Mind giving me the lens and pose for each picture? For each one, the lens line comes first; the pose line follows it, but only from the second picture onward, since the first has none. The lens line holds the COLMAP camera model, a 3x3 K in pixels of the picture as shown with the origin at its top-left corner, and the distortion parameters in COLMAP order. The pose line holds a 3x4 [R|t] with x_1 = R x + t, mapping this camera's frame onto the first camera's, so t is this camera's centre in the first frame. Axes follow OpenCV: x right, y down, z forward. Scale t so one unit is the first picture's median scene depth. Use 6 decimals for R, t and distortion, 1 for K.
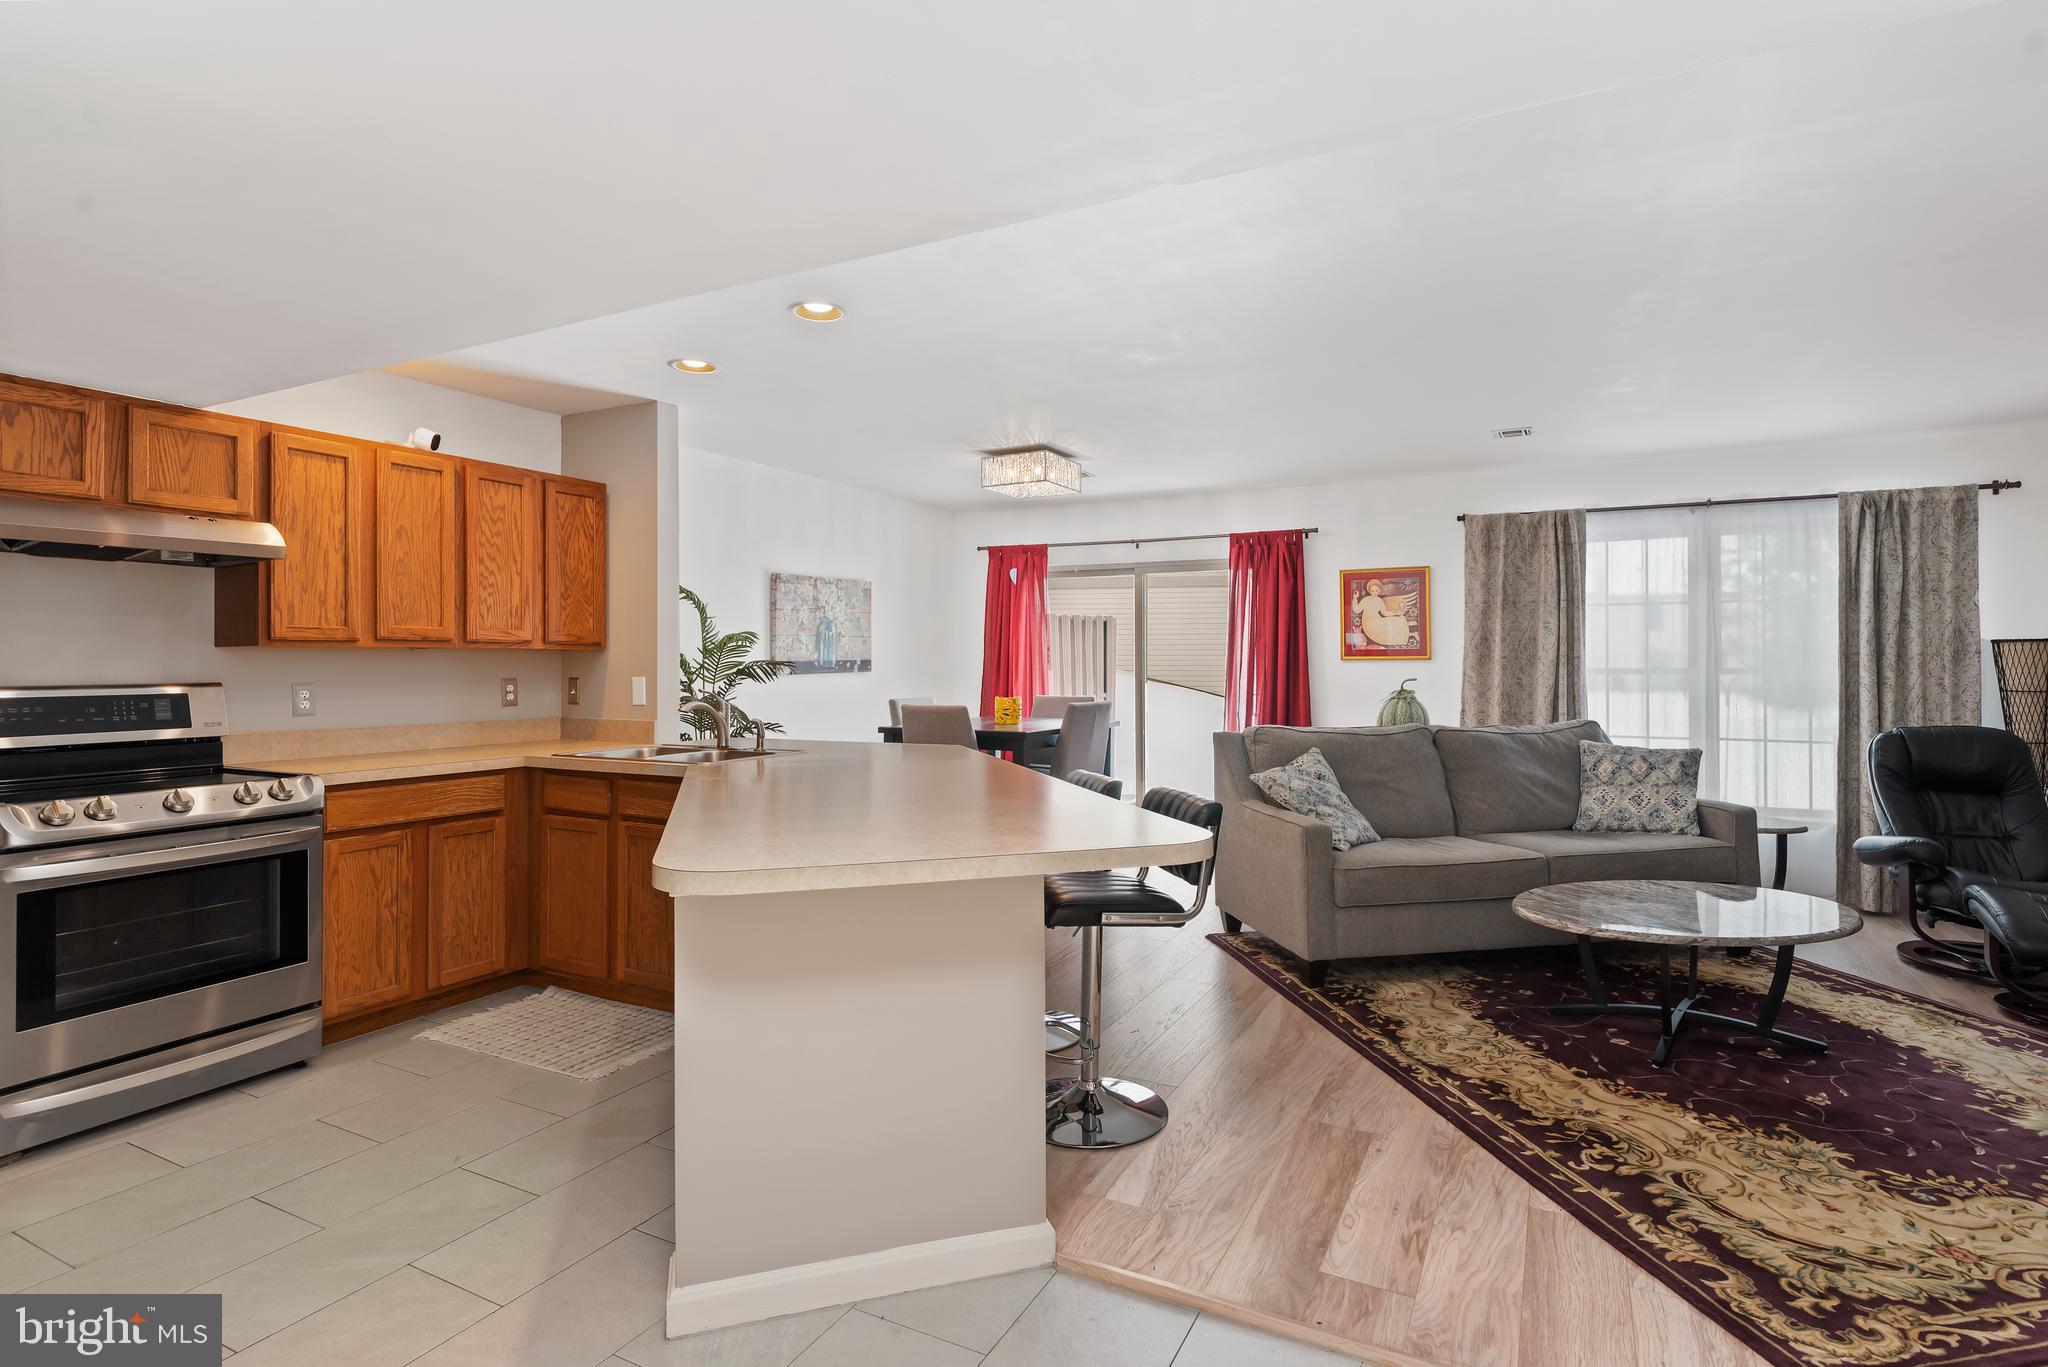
lens RADIAL K [[1006.3, 0, 1051.5], [0, 1006.3, 650.8], [0, 0, 1]] dist [-0.000519, 0.000726]
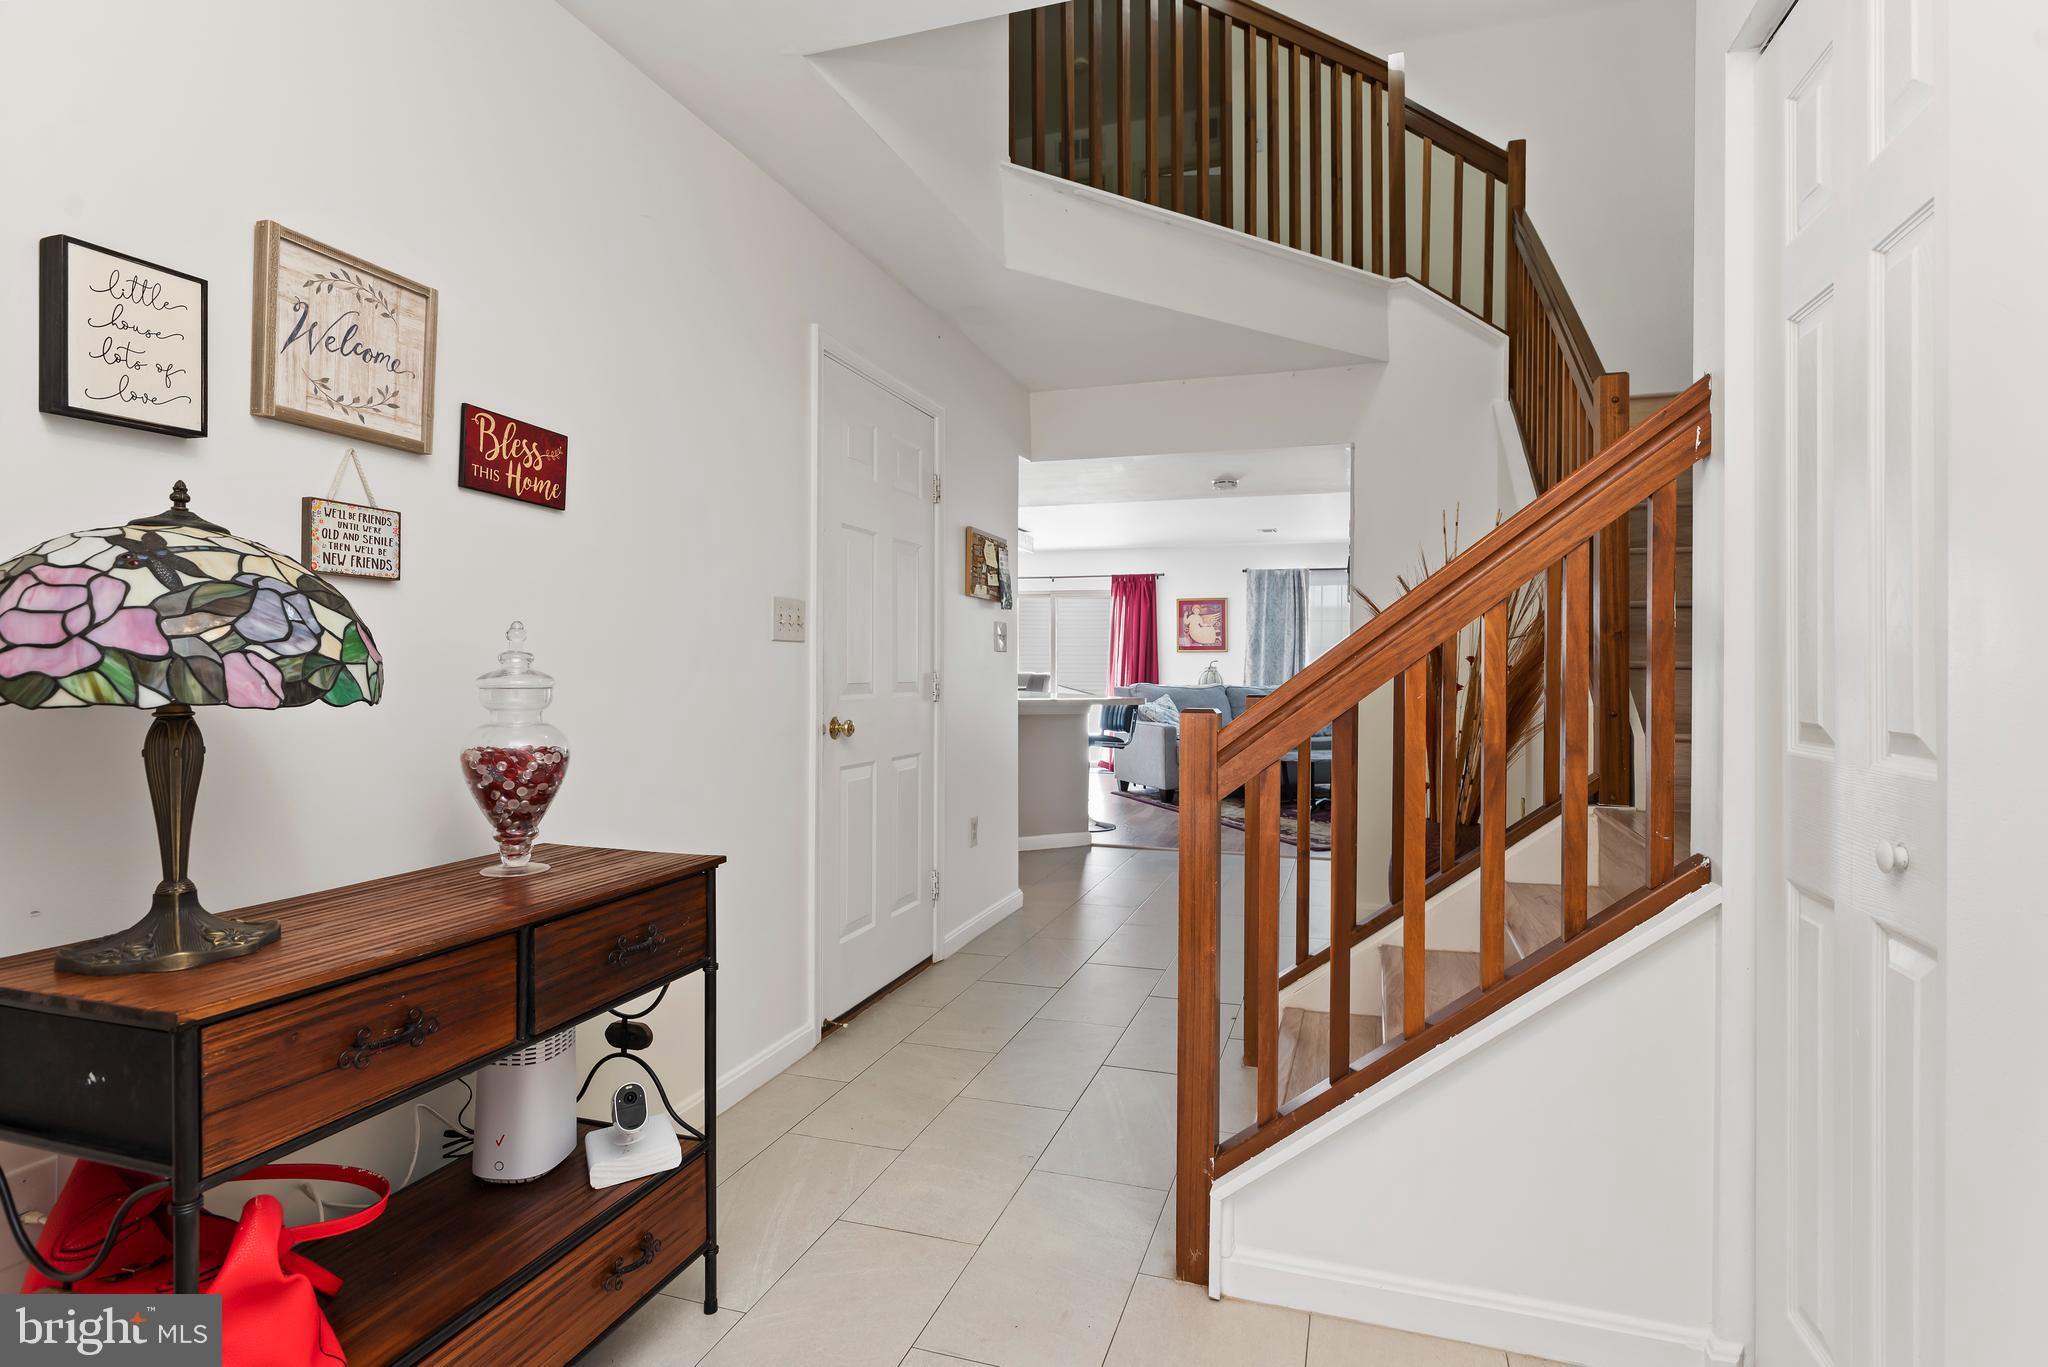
lens RADIAL K [[1000.5, 0, 1049.2], [0, 1000.5, 688.9], [0, 0, 1]] dist [-0.000200, 0.000101]
pose [[0.986204, 0.001775, 0.165524, -0.250602], [-0.007203, 0.999455, 0.032203, 0.022733], [-0.165377, -0.032951, 0.985680, -0.772533]]
